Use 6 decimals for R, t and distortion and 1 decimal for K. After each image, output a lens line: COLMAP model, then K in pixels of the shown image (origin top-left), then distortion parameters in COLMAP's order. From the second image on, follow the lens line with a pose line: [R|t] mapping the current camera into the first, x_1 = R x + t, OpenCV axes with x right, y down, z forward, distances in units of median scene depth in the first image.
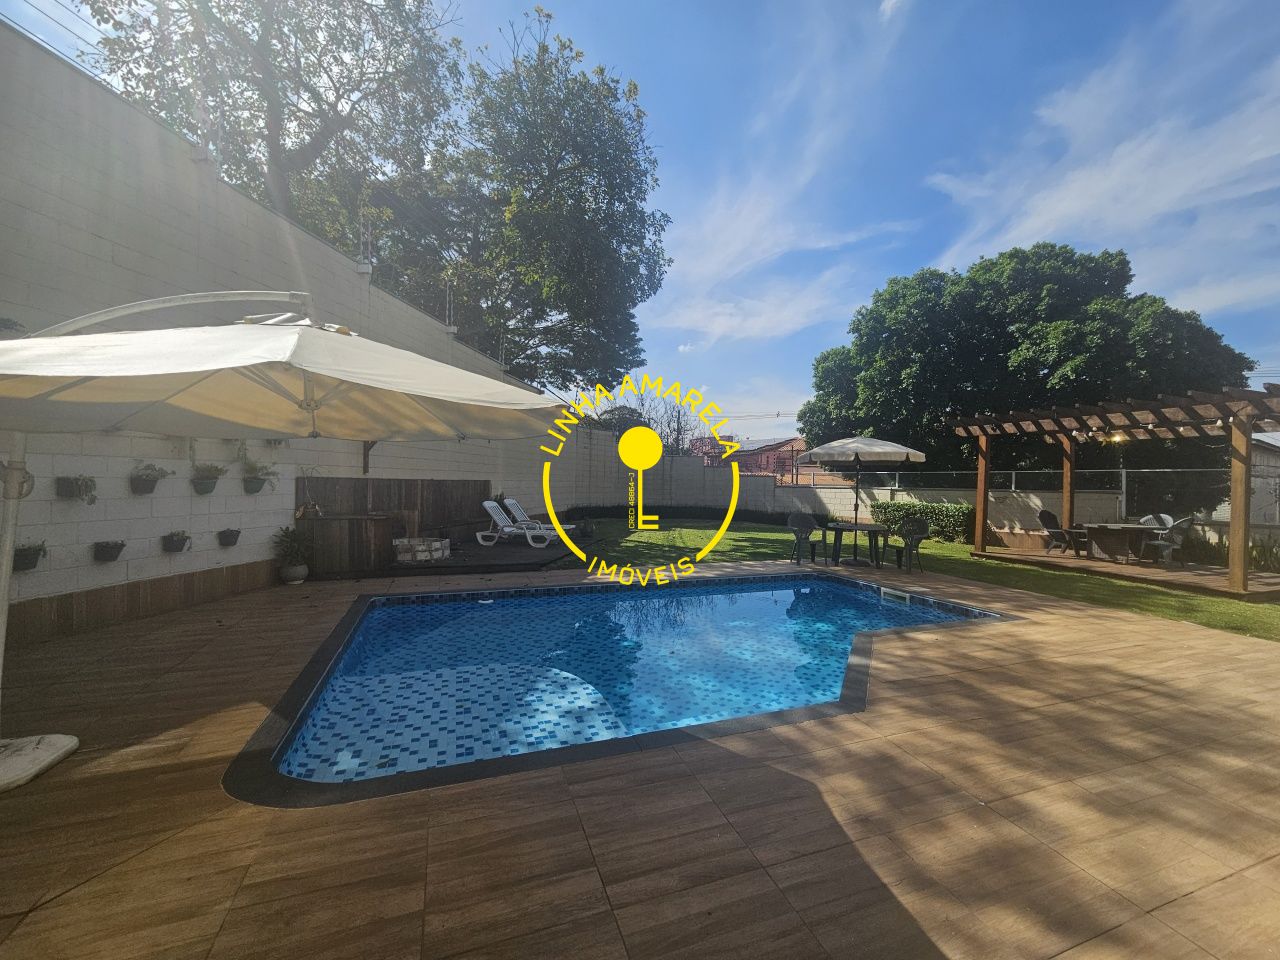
lens RADIAL K [[523.8, 0, 644.4], [0, 523.8, 482.3], [0, 0, 1]] dist [0.004341, 0.000092]
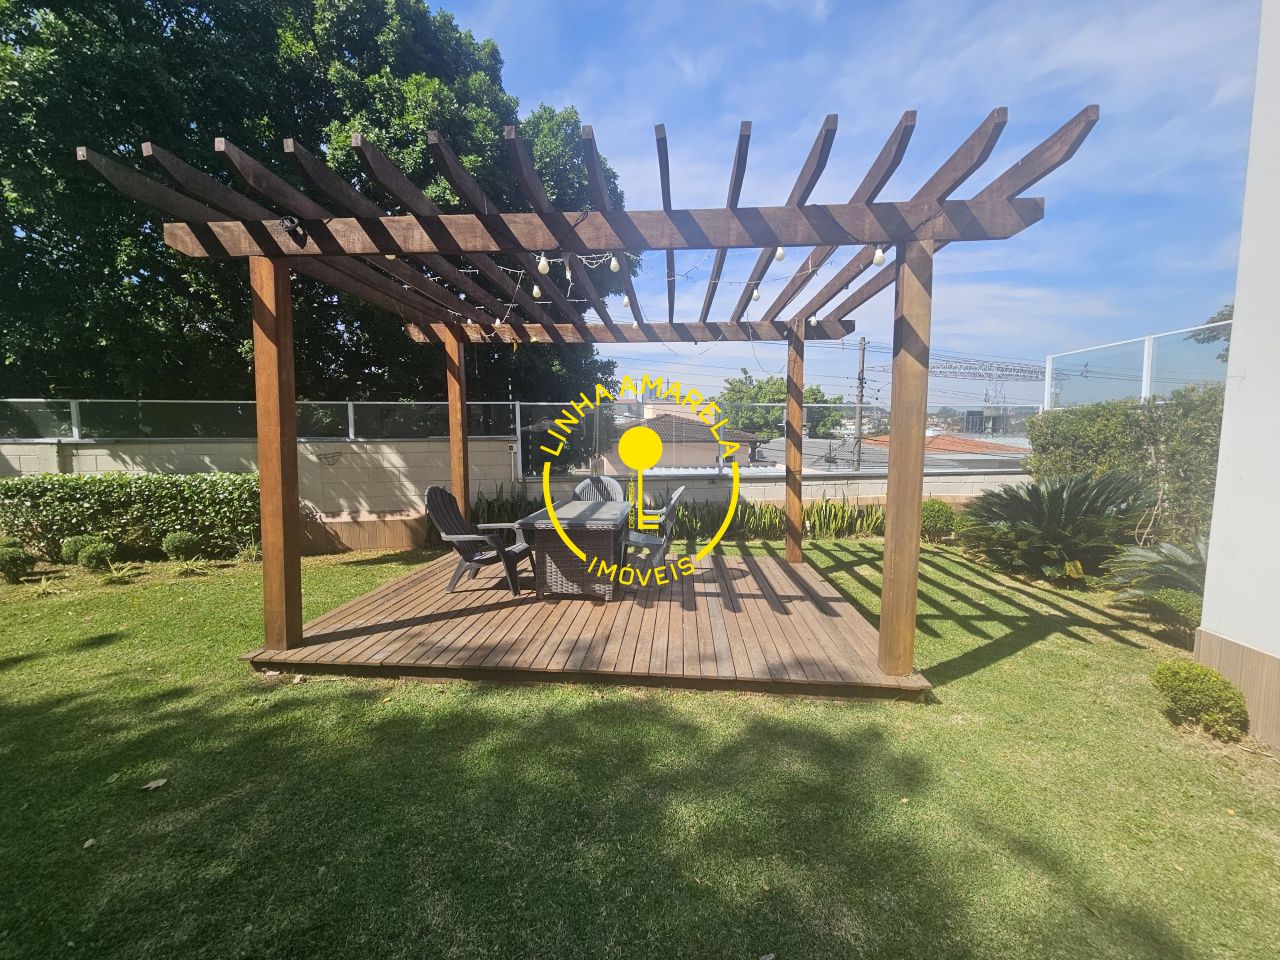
lens RADIAL K [[523.8, 0, 644.2], [0, 523.8, 477.9], [0, 0, 1]] dist [0.004341, 0.000092]
pose [[0.413603, -0.096267, 0.905354, 0.365431], [0.009294, 0.994789, 0.101531, 0.003365], [-0.910410, -0.033579, 0.412343, 0.546116]]
